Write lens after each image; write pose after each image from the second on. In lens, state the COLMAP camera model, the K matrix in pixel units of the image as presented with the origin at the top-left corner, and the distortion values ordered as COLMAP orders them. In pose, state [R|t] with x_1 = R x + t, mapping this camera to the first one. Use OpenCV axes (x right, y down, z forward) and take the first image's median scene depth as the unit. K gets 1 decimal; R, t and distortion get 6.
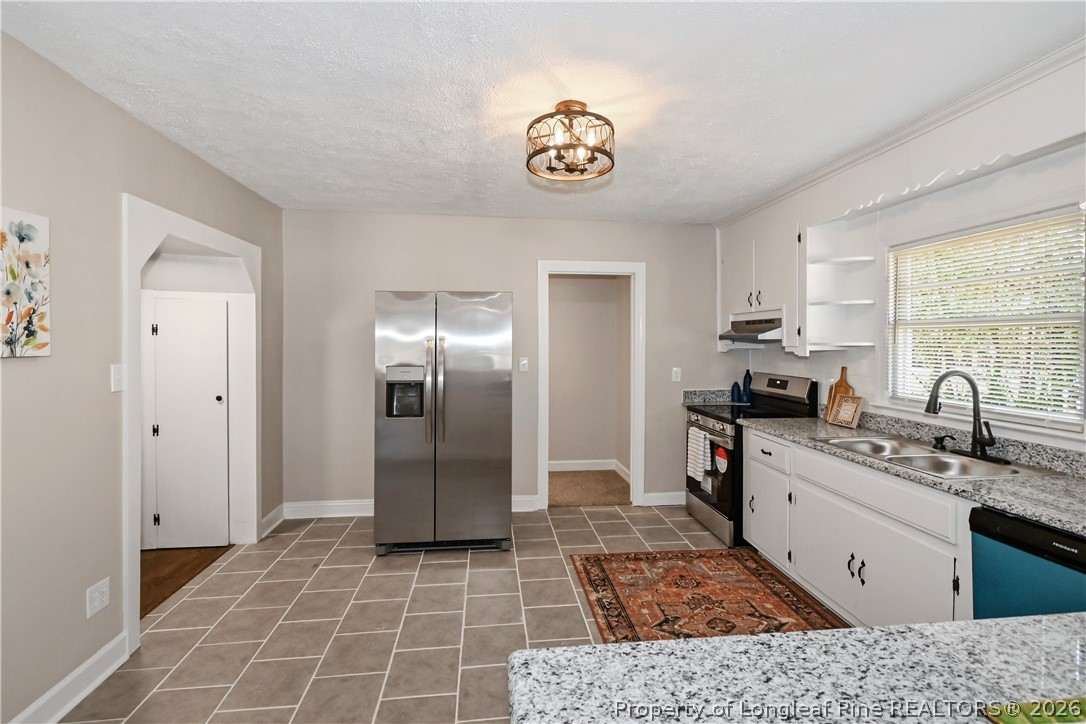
lens RADIAL K [[498.6, 0, 539.2], [0, 498.6, 346.4], [0, 0, 1]] dist [0.014049, -0.005021]
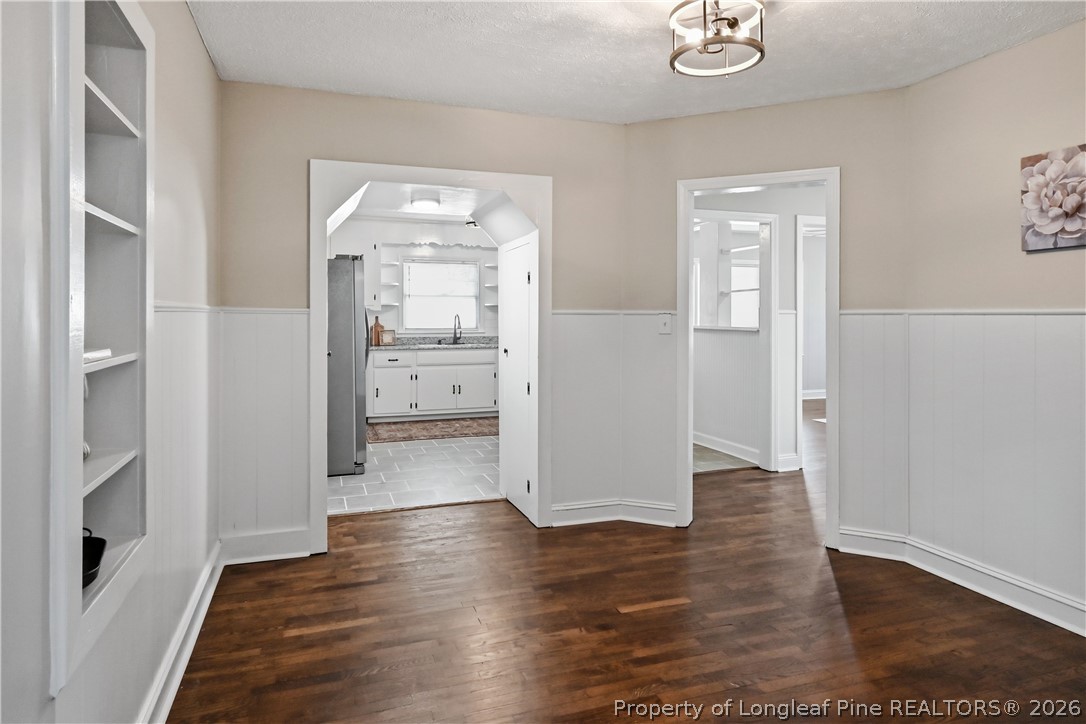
lens RADIAL K [[638.2, 0, 545.3], [0, 638.2, 310.7], [0, 0, 1]] dist [0.000057, 0.000446]
pose [[-0.231464, 0.007013, 0.972818, -2.305545], [0.003653, 0.999973, -0.006339, 0.043660], [-0.972837, 0.002086, -0.231483, 1.120425]]
